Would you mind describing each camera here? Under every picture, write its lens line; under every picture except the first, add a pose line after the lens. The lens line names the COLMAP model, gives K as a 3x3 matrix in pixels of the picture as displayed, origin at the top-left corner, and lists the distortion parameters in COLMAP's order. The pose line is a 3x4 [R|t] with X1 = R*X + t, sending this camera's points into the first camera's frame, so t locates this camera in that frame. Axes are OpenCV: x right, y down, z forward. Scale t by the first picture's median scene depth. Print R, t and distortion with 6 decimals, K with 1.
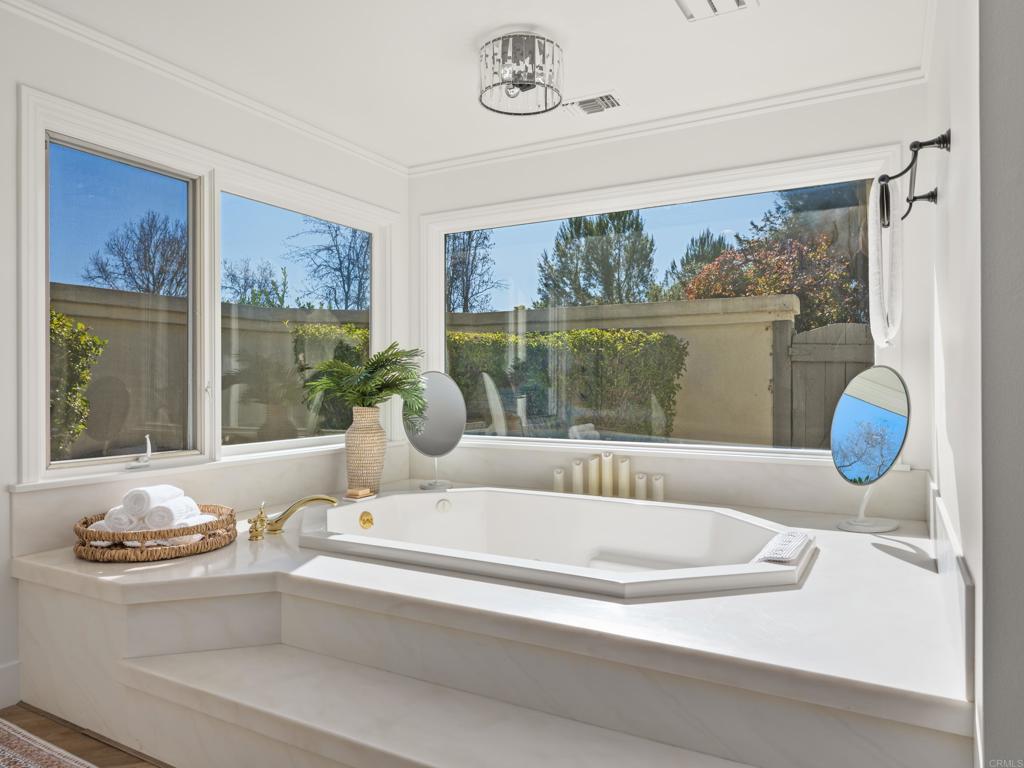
lens RADIAL K [[652.8, 0, 509.6], [0, 652.8, 379.6], [0, 0, 1]] dist [-0.000079, 0.000119]
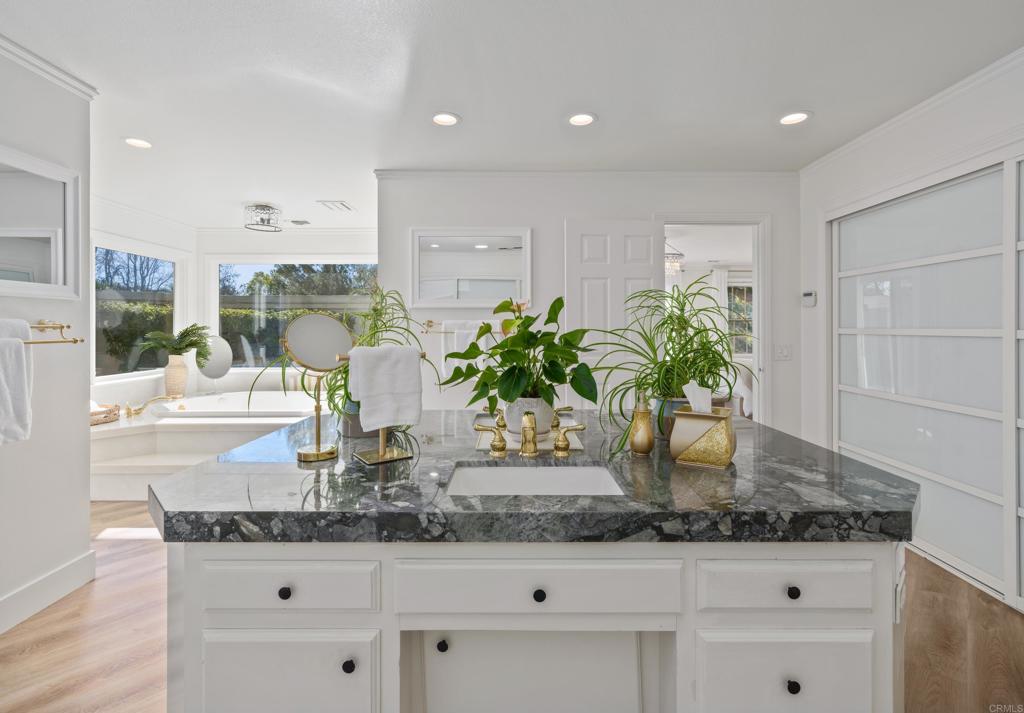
lens RADIAL K [[488.8, 0, 500.4], [0, 488.8, 315.1], [0, 0, 1]] dist [-0.002643, -0.000225]
pose [[0.890687, 0.004193, 0.454598, -0.015616], [0.006084, 0.999758, -0.021141, -0.039614], [-0.454577, 0.021596, 0.890446, -0.727501]]
